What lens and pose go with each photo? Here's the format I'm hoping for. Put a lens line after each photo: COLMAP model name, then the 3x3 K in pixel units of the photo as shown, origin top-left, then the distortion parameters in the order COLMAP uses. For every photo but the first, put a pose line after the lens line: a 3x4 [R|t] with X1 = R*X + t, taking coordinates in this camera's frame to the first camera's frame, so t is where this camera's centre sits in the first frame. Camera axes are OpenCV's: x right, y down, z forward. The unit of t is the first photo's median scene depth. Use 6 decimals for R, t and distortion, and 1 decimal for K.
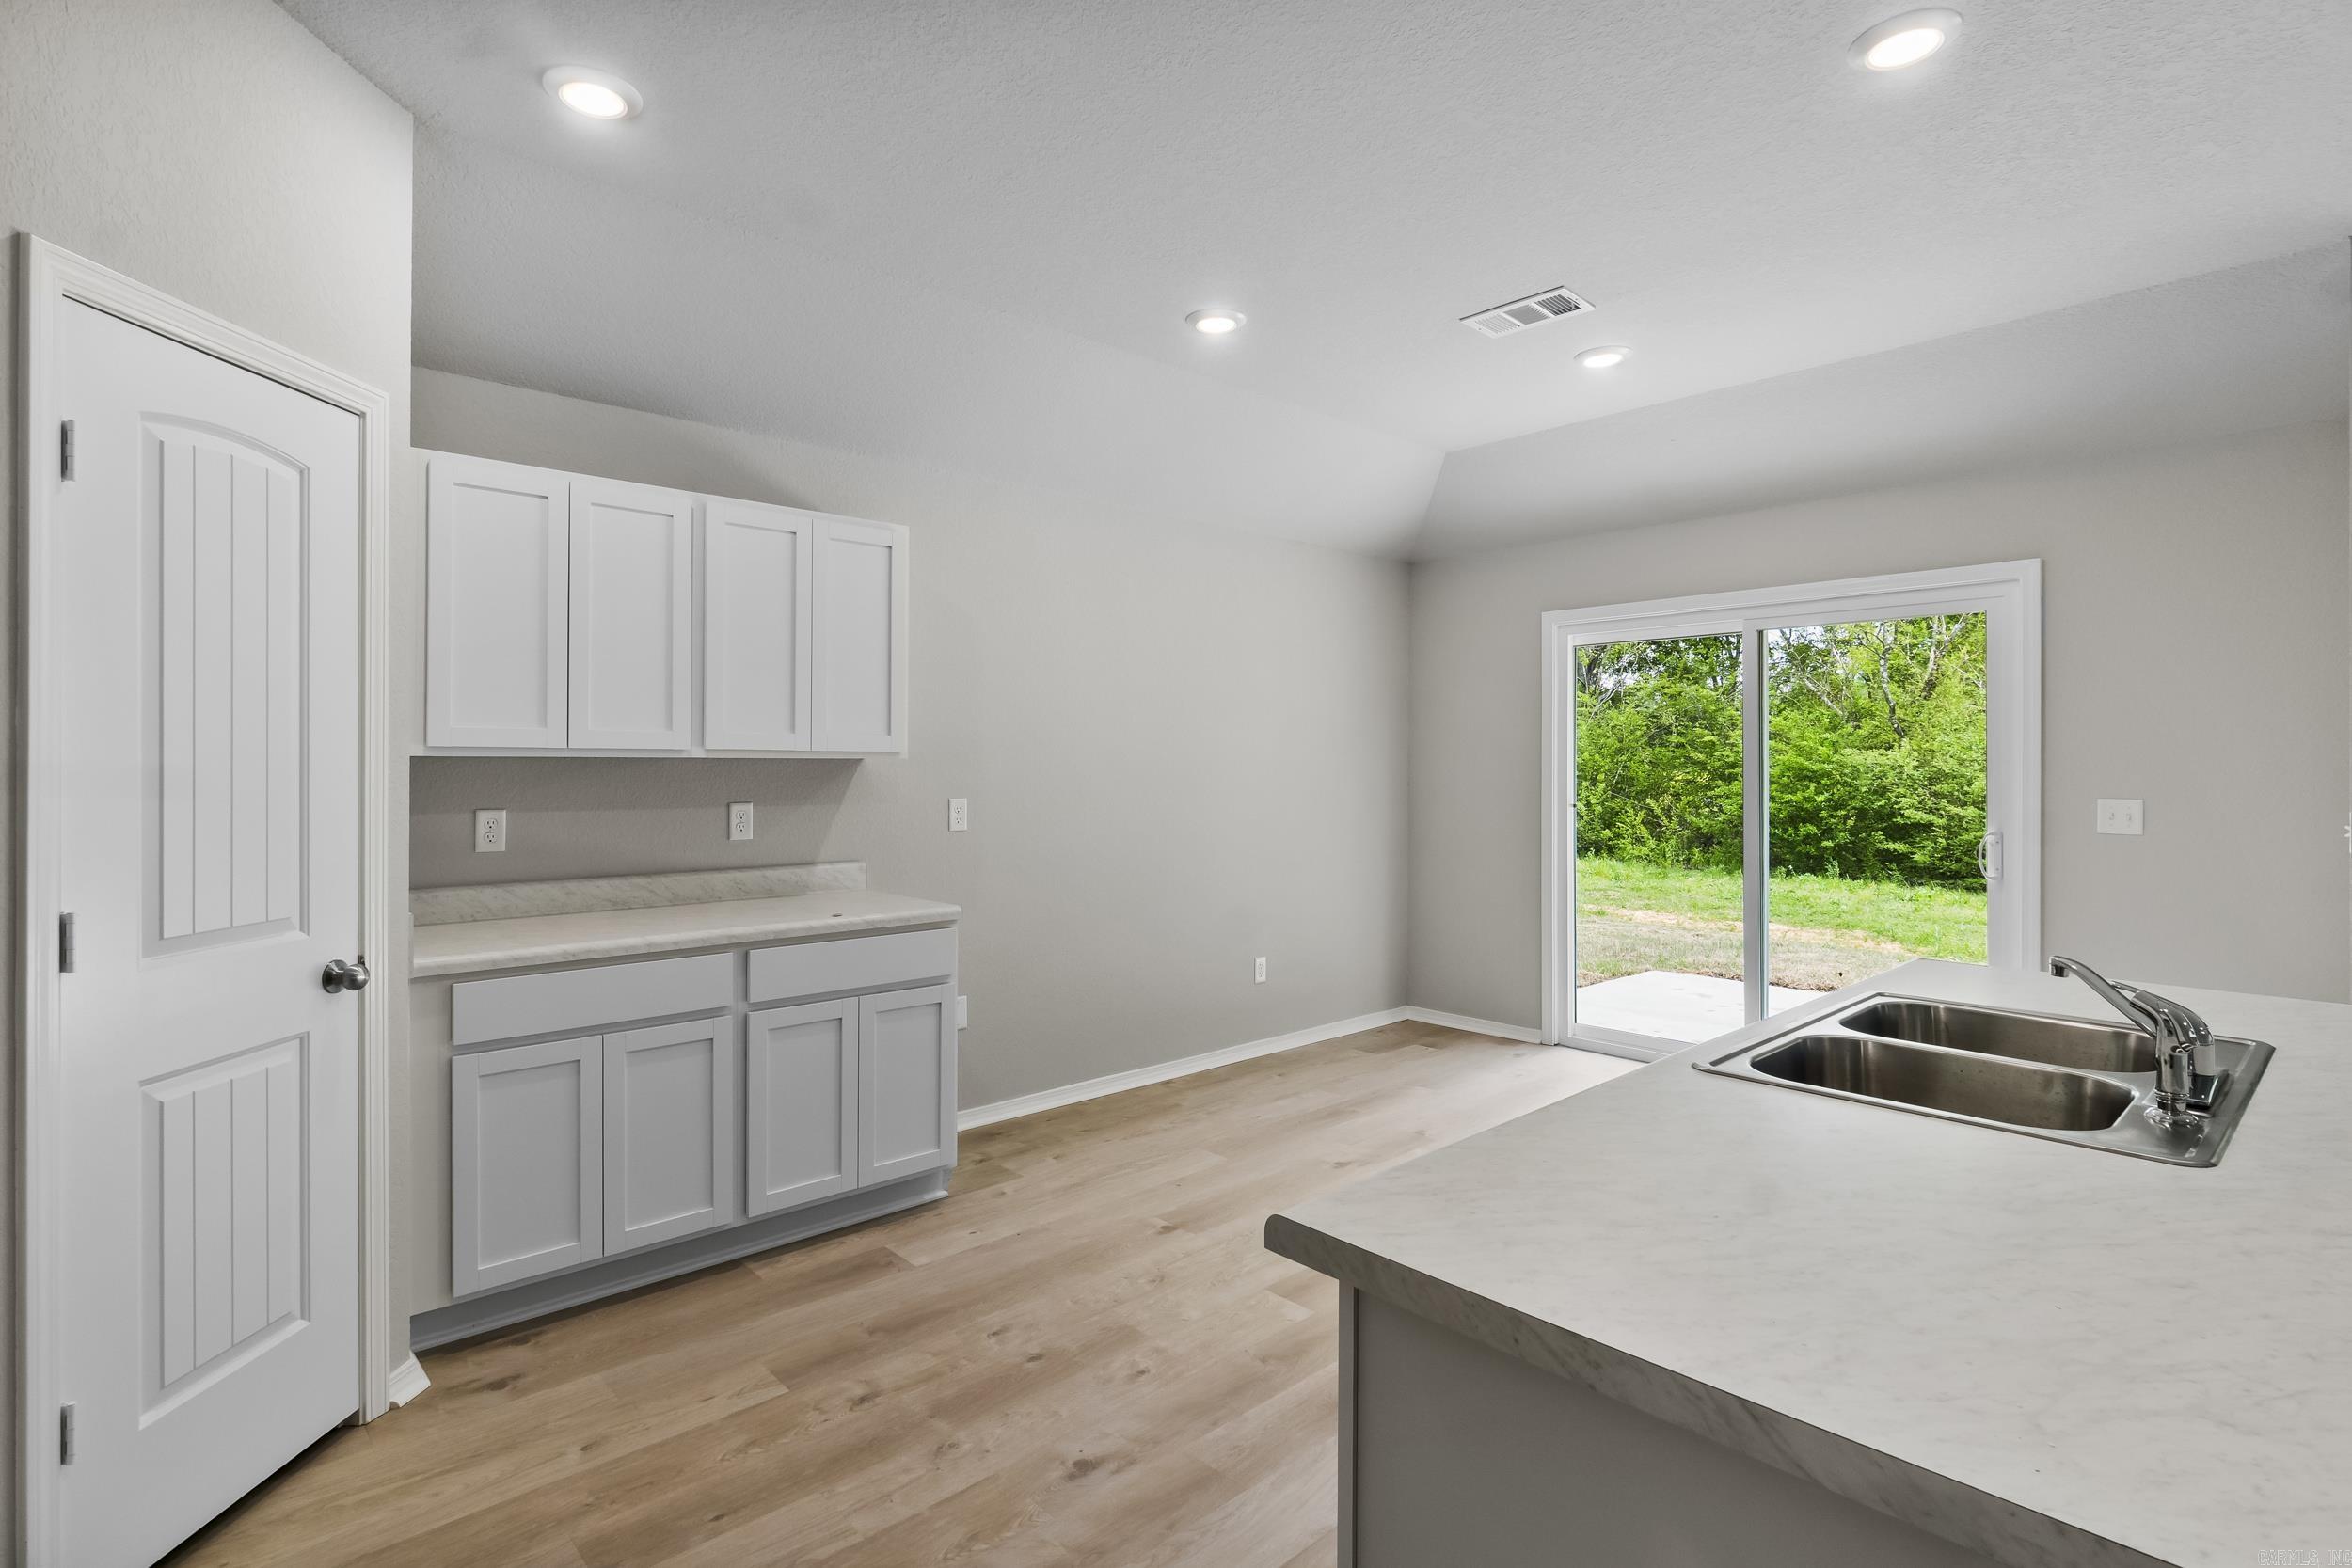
lens RADIAL K [[1145.7, 0, 1156.9], [0, 1145.7, 768.8], [0, 0, 1]] dist [-0.010734, -0.000075]
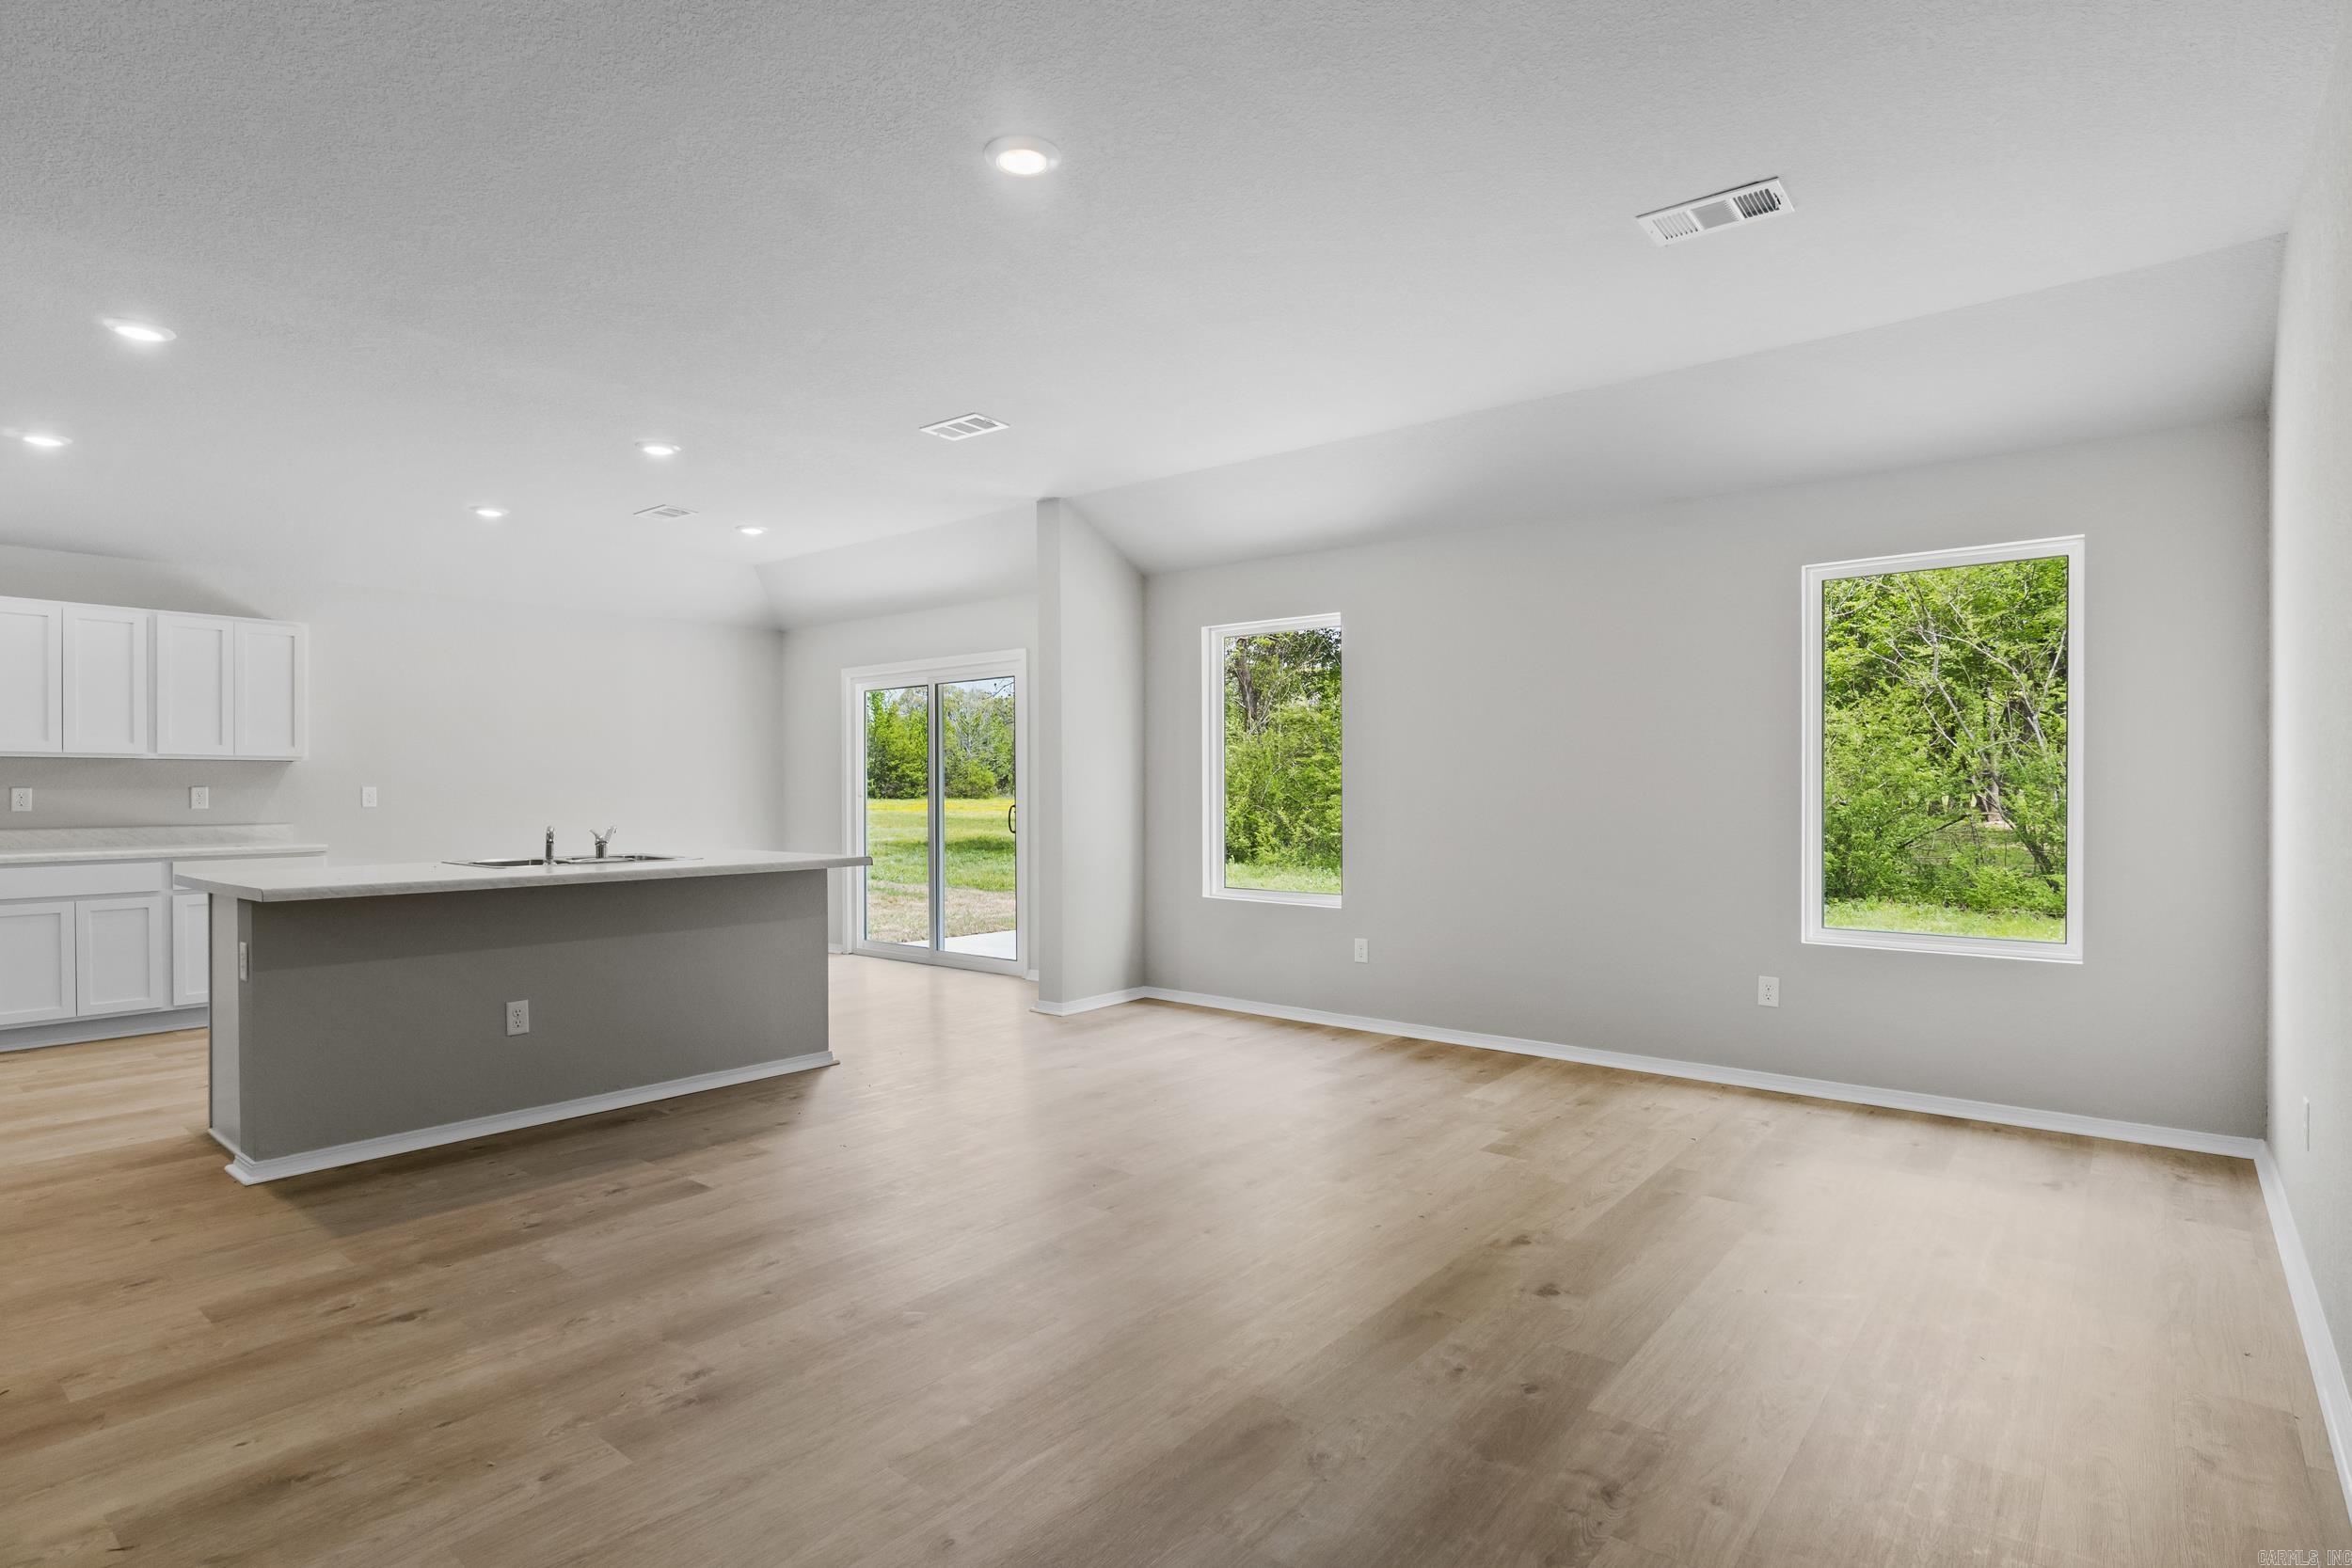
lens RADIAL K [[1207.5, 0, 1158.1], [0, 1207.5, 801.3], [0, 0, 1]] dist [-0.004087, -0.000829]
pose [[0.990440, -0.004215, 0.137883, 0.901675], [0.003287, 0.999970, 0.006959, 0.049123], [-0.137908, -0.006439, 0.990424, -1.086615]]
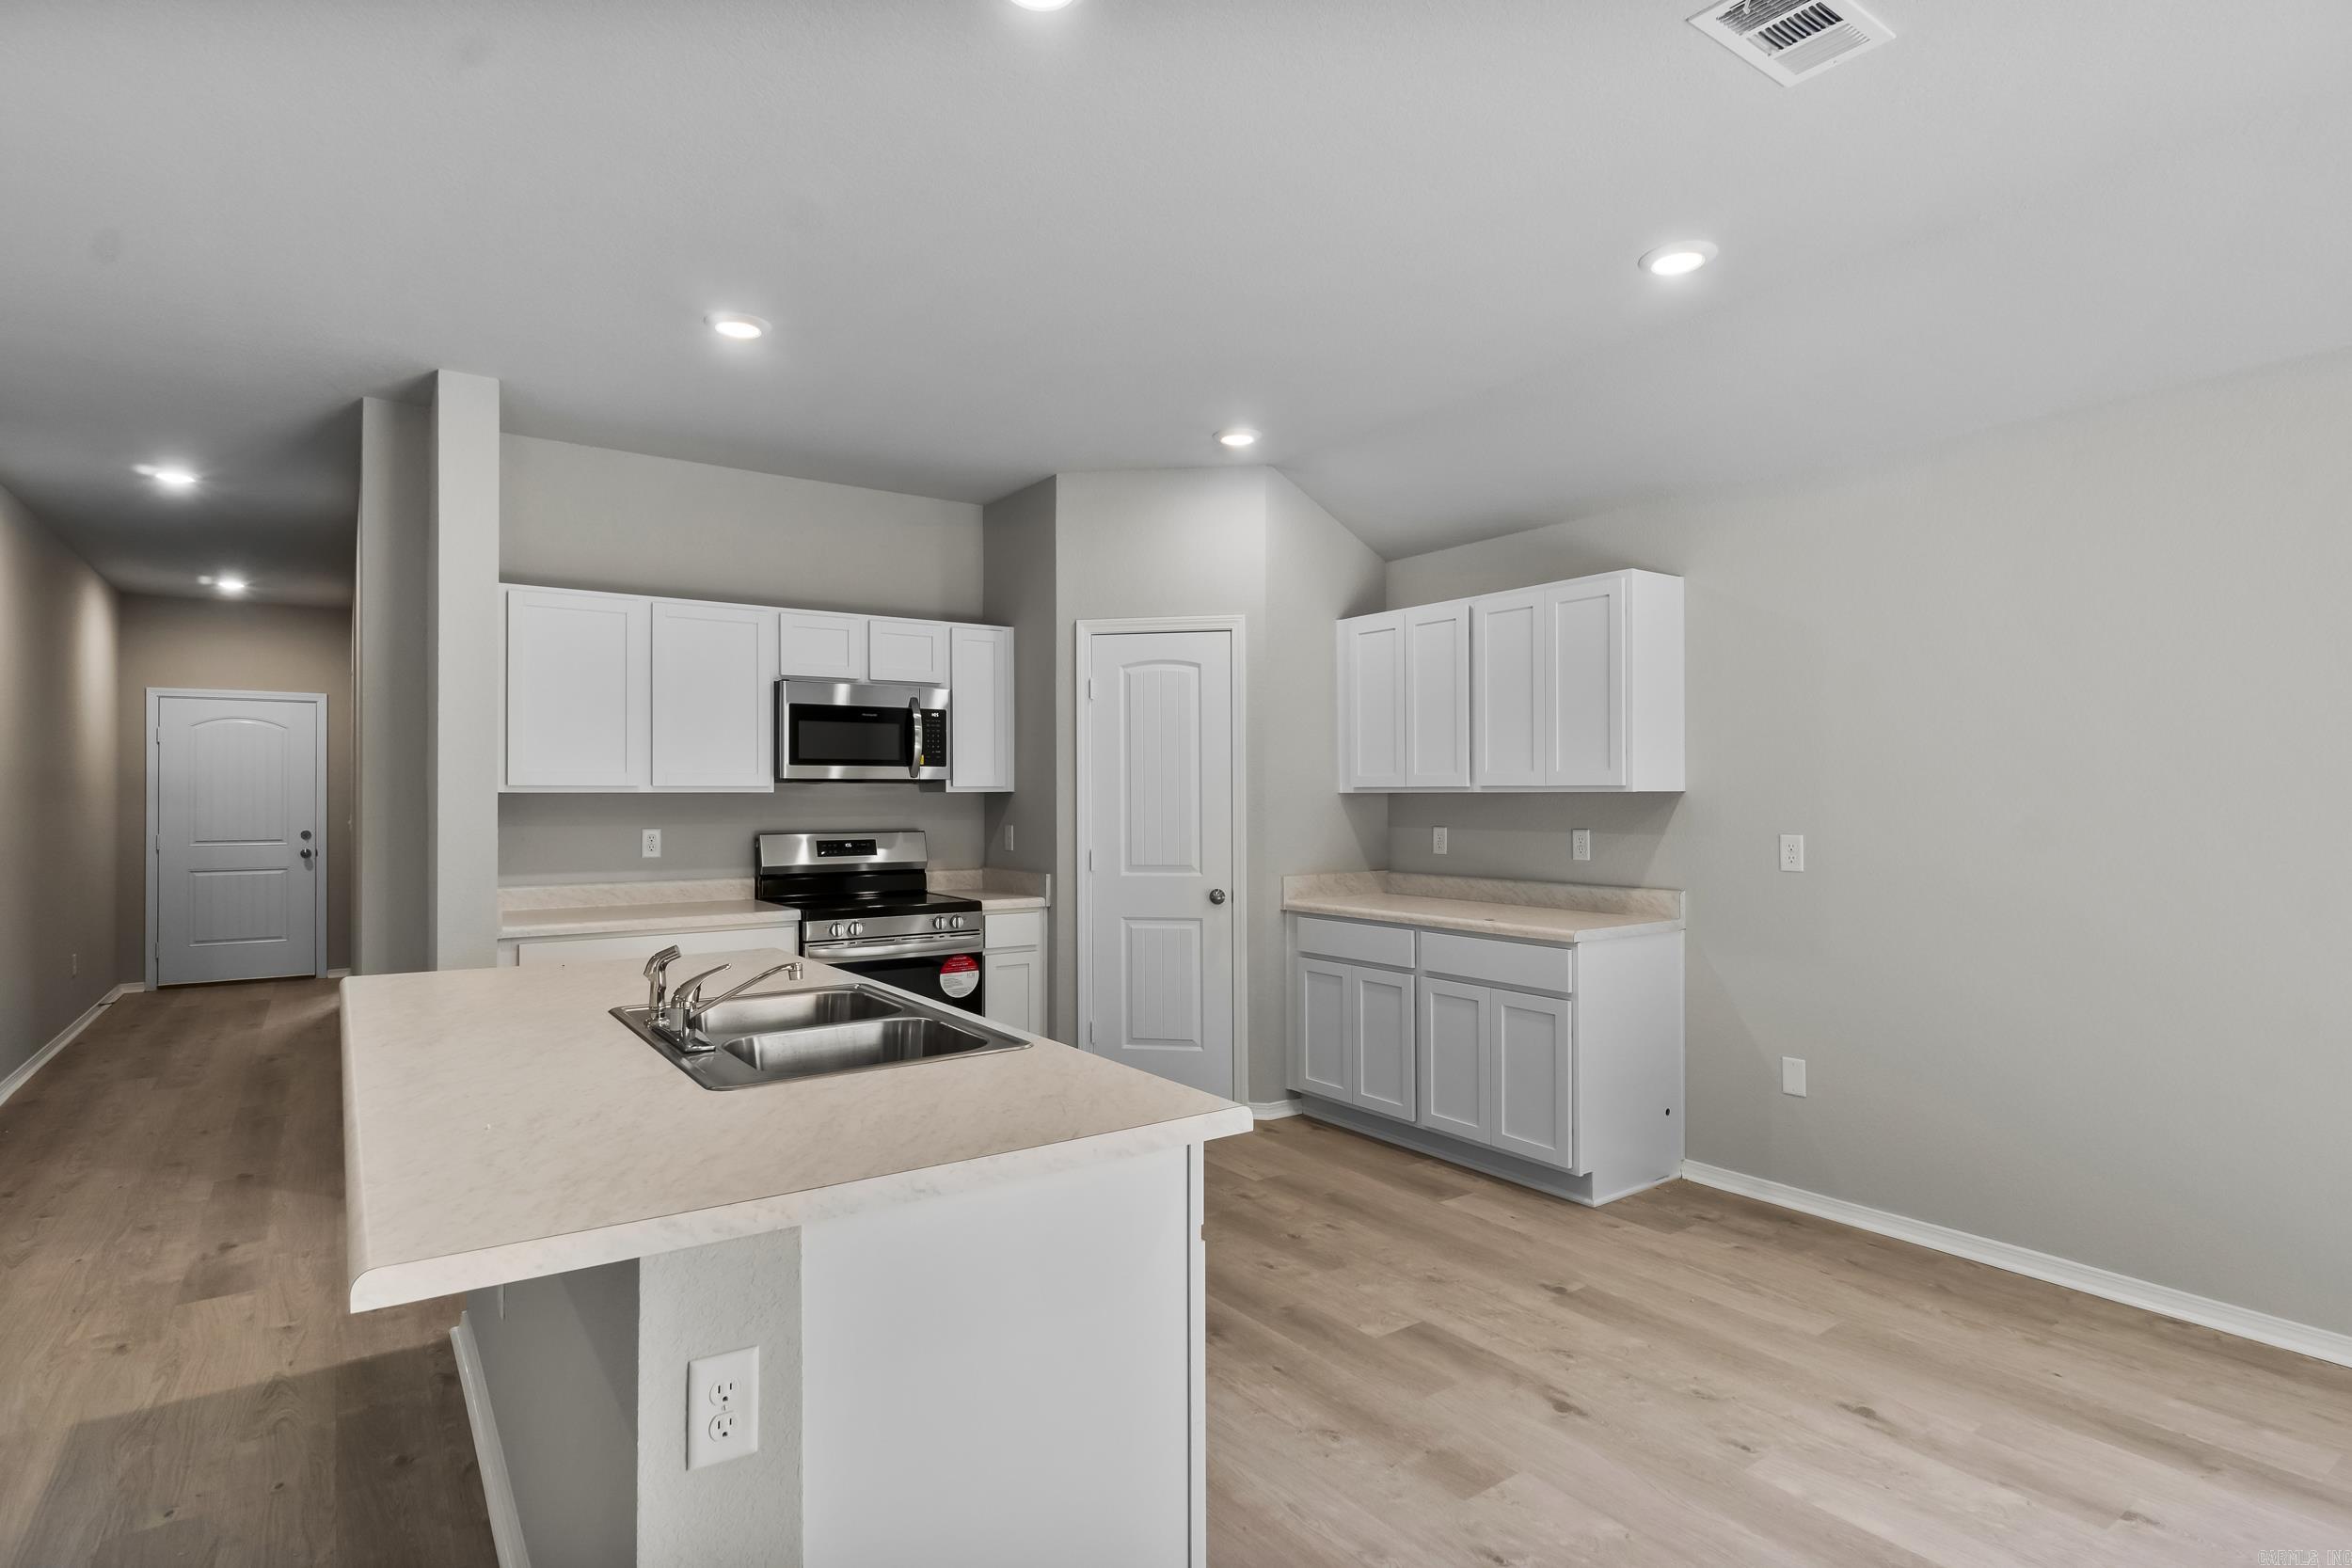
lens RADIAL K [[1182.8, 0, 1149.3], [0, 1182.8, 788.3], [0, 0, 1]] dist [-0.001528, -0.000327]
pose [[-0.136002, -0.008268, -0.990674, 1.049157], [-0.001752, 0.999966, -0.008105, -0.002533], [0.990707, 0.000633, -0.136012, 0.818542]]
